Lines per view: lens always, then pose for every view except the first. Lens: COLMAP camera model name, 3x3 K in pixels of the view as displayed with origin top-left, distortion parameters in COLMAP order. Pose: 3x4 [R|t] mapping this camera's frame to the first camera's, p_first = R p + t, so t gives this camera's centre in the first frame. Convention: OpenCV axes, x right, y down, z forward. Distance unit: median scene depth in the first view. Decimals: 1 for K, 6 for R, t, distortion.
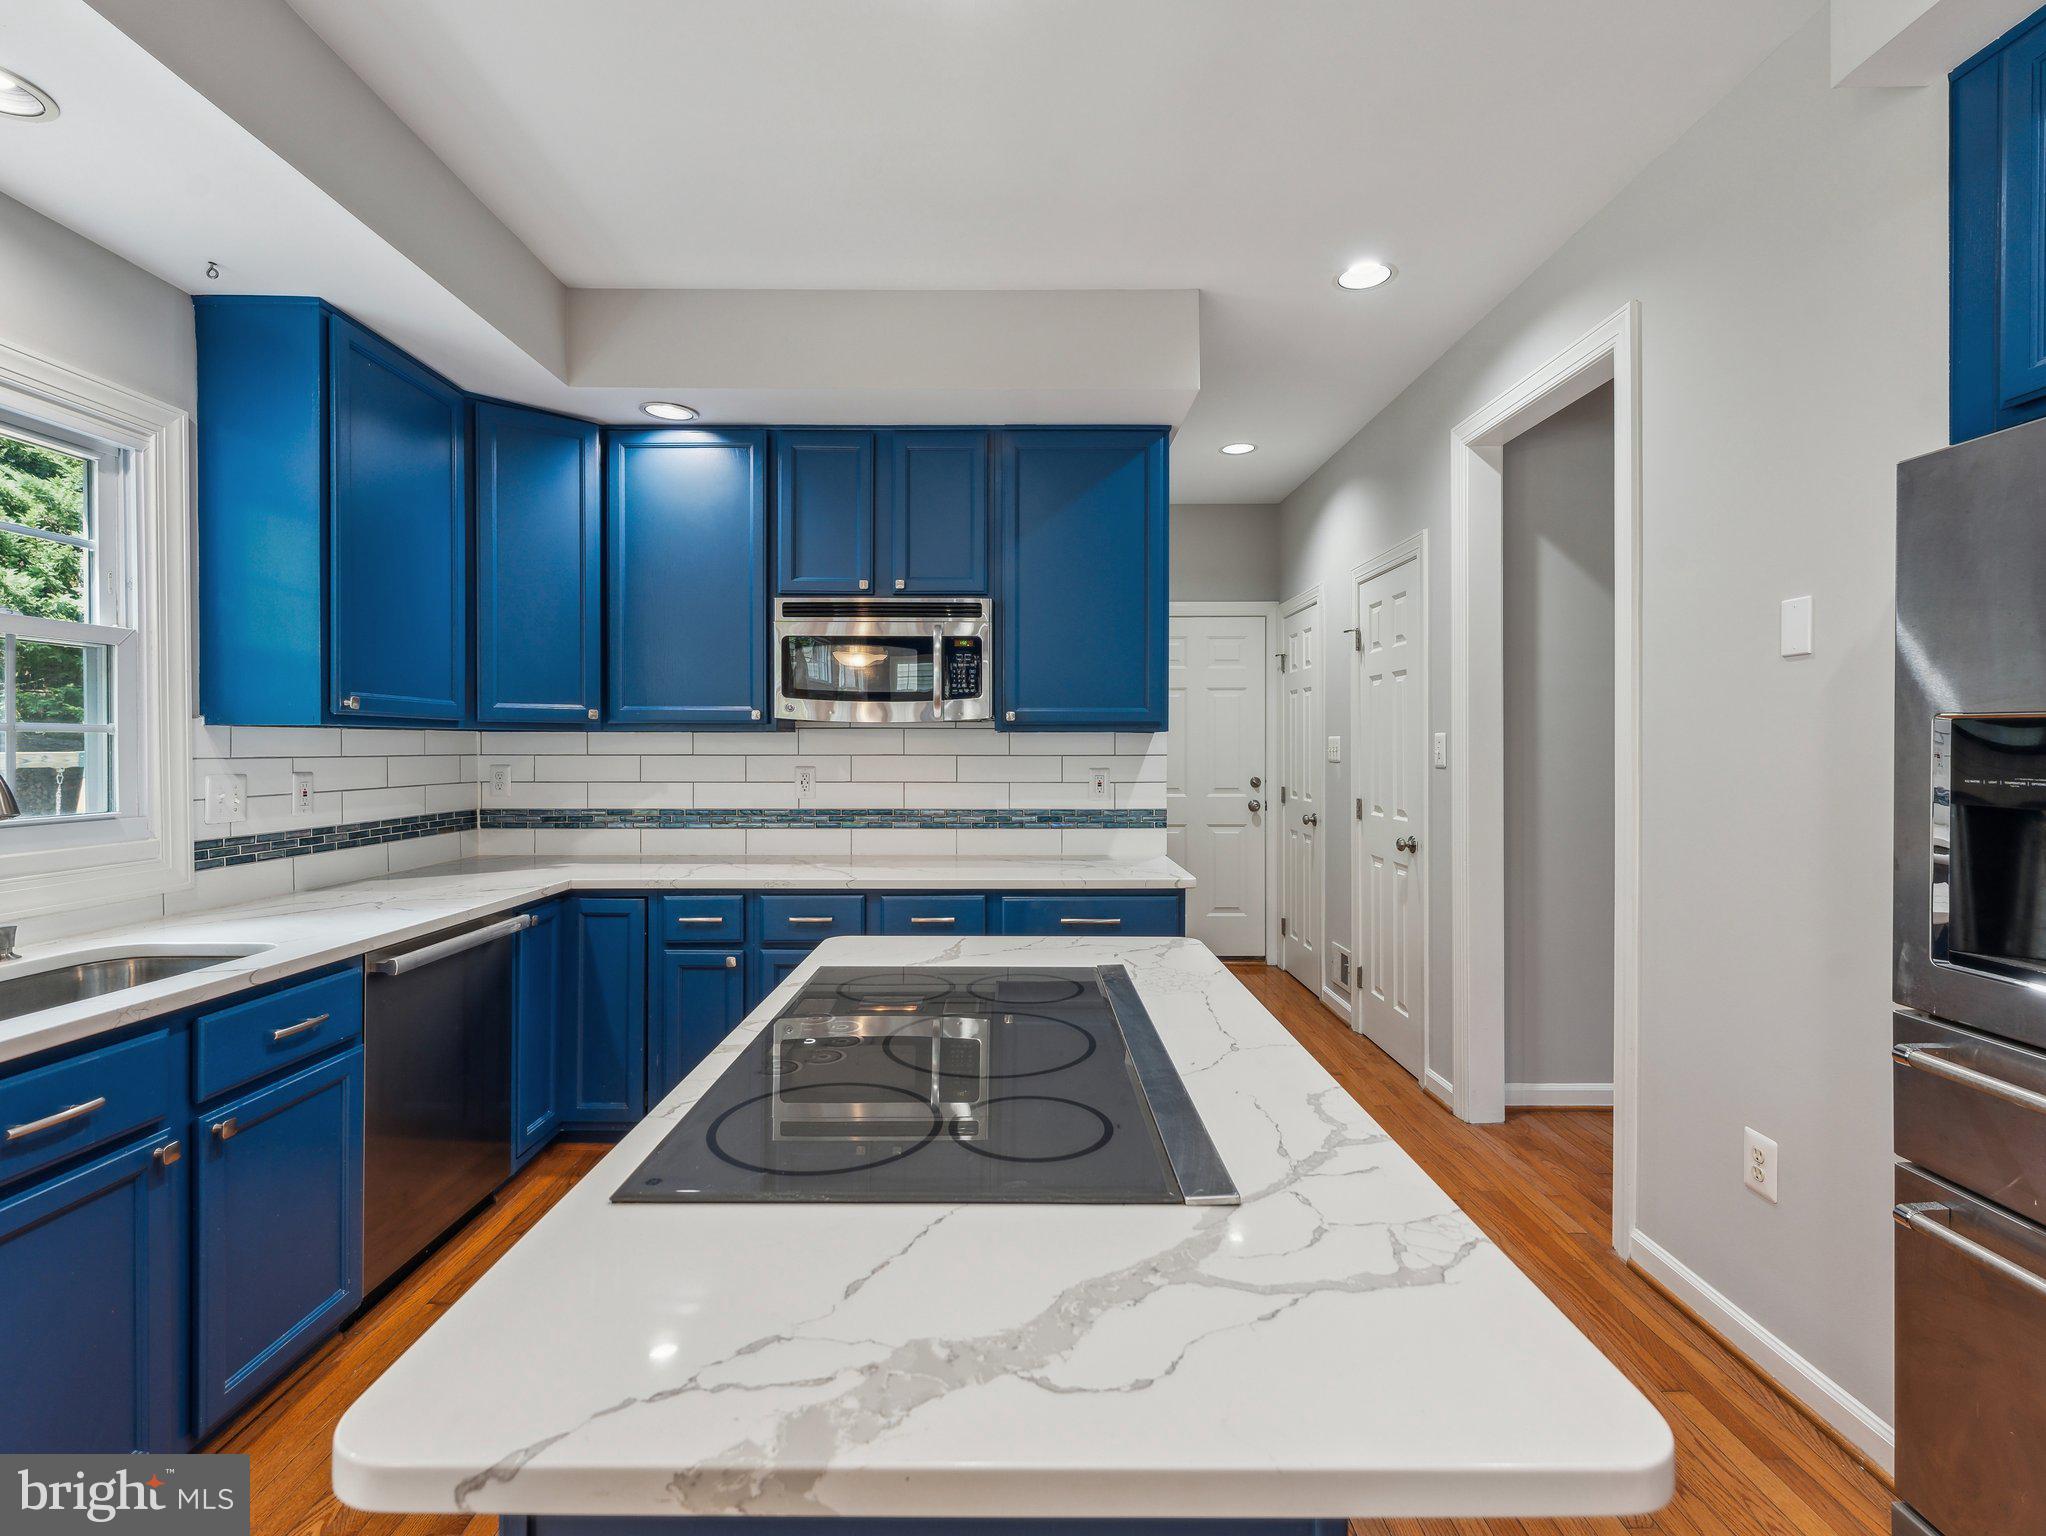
lens RADIAL K [[944.0, 0, 1024.9], [0, 944.0, 741.5], [0, 0, 1]] dist [0.001331, 0.000935]
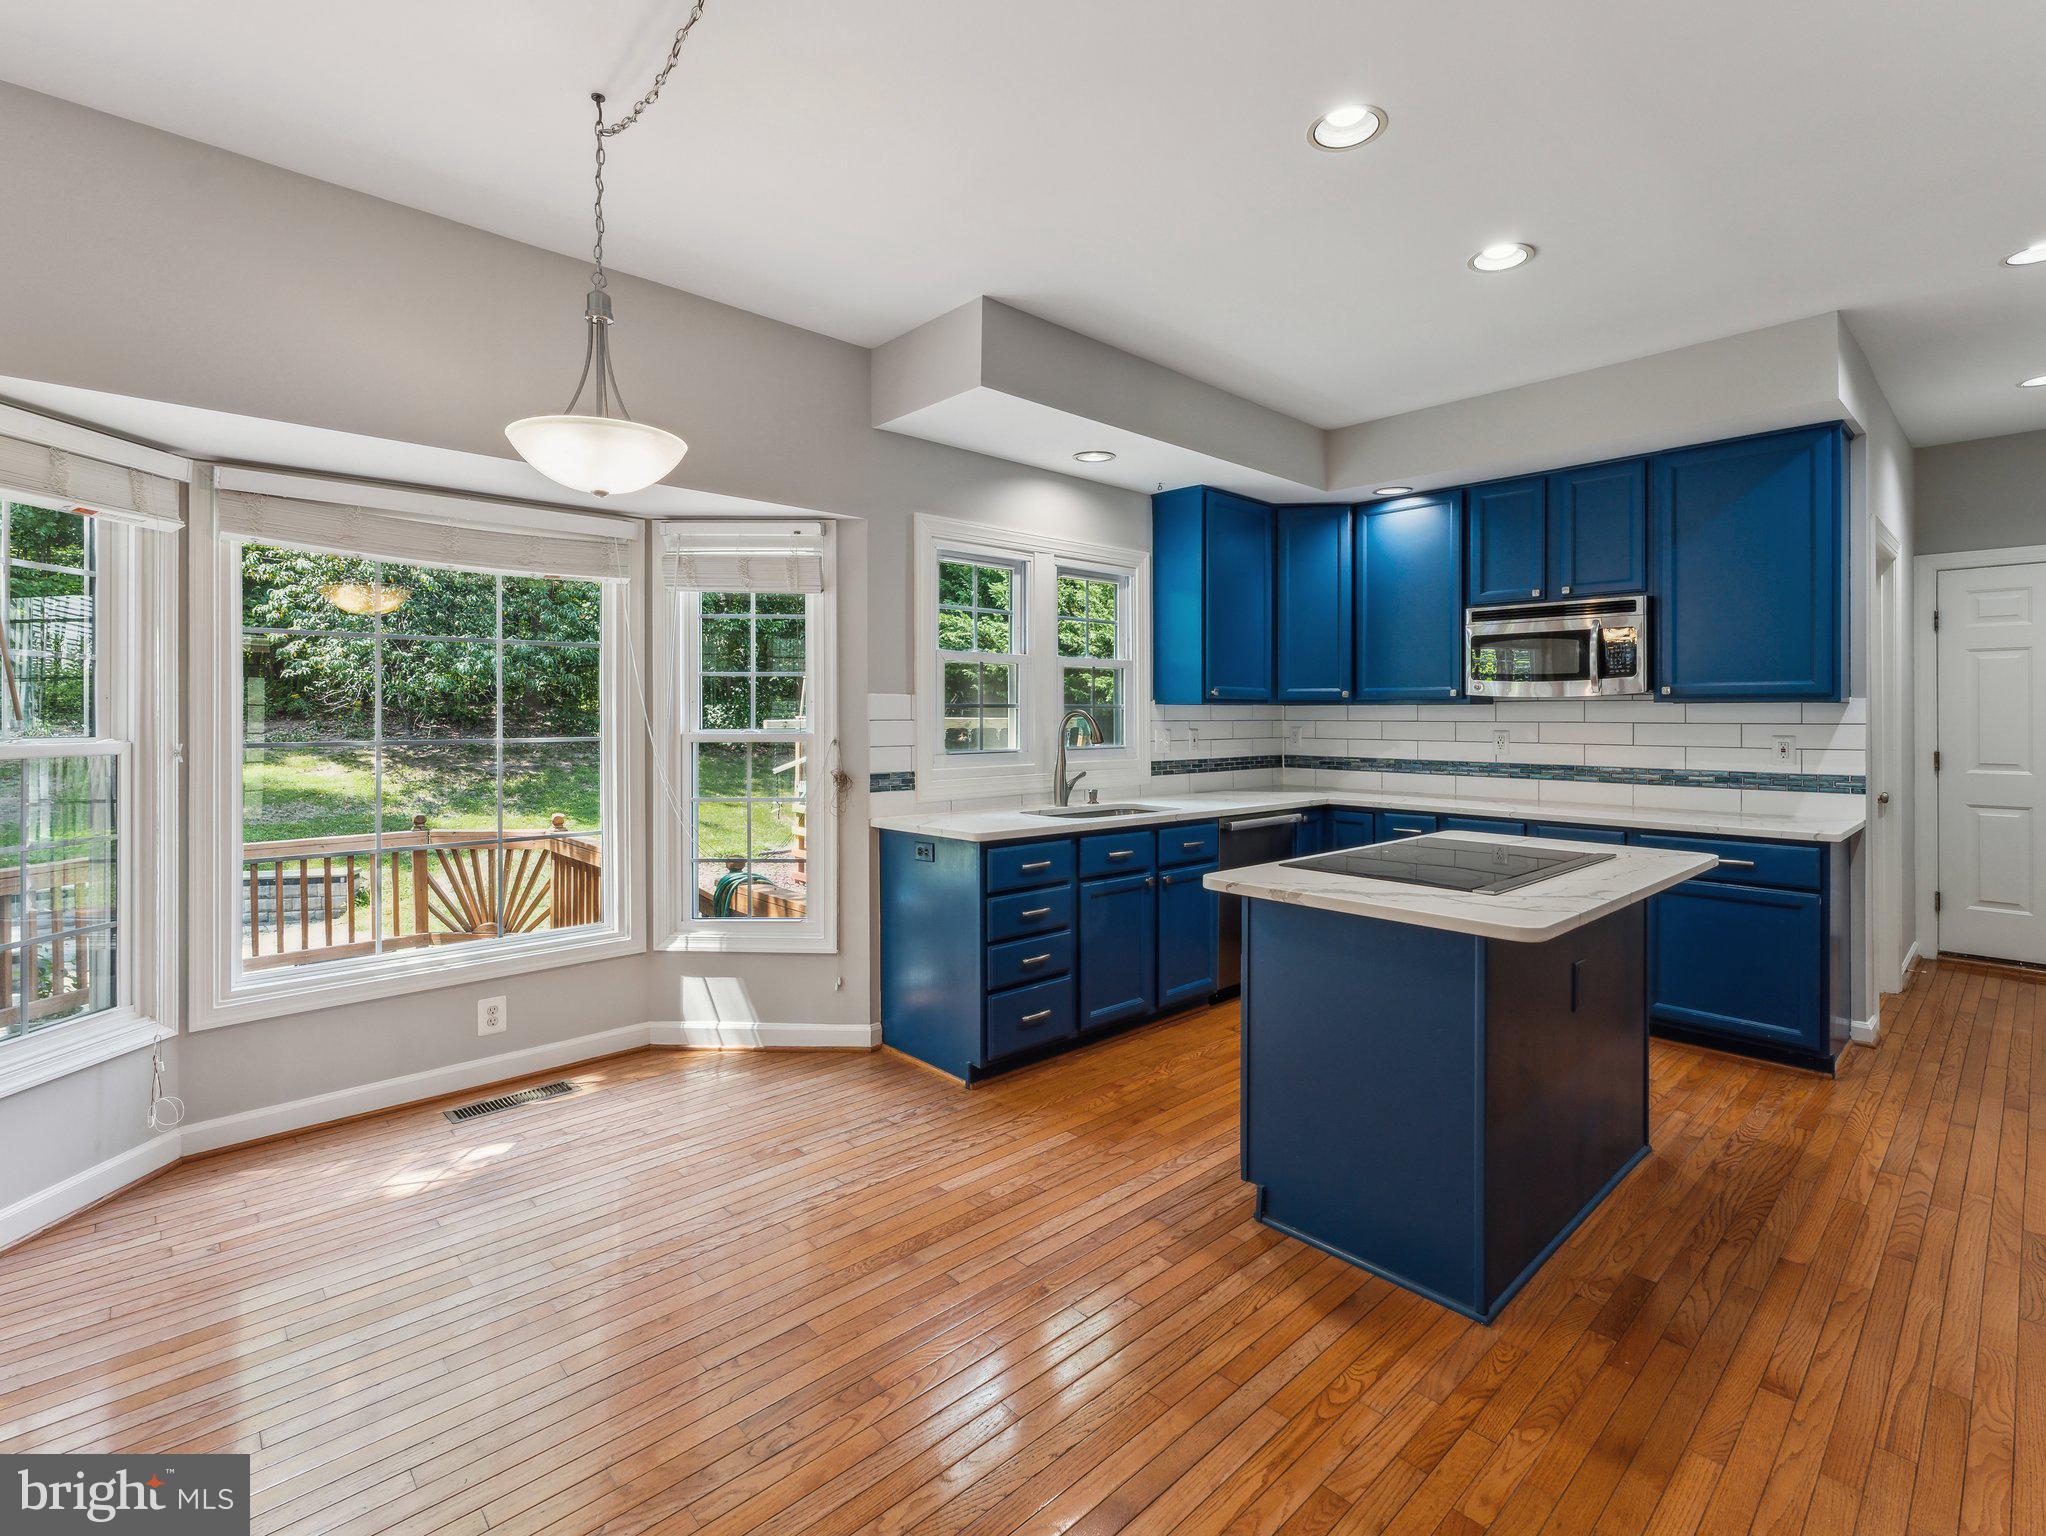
lens RADIAL K [[944.0, 0, 1024.9], [0, 944.0, 741.5], [0, 0, 1]] dist [0.001331, 0.000935]
pose [[0.678695, 0.022259, -0.734083, 0.318950], [0.003352, 0.999436, 0.033405, -0.004835], [0.734412, -0.025133, 0.678238, -0.429317]]
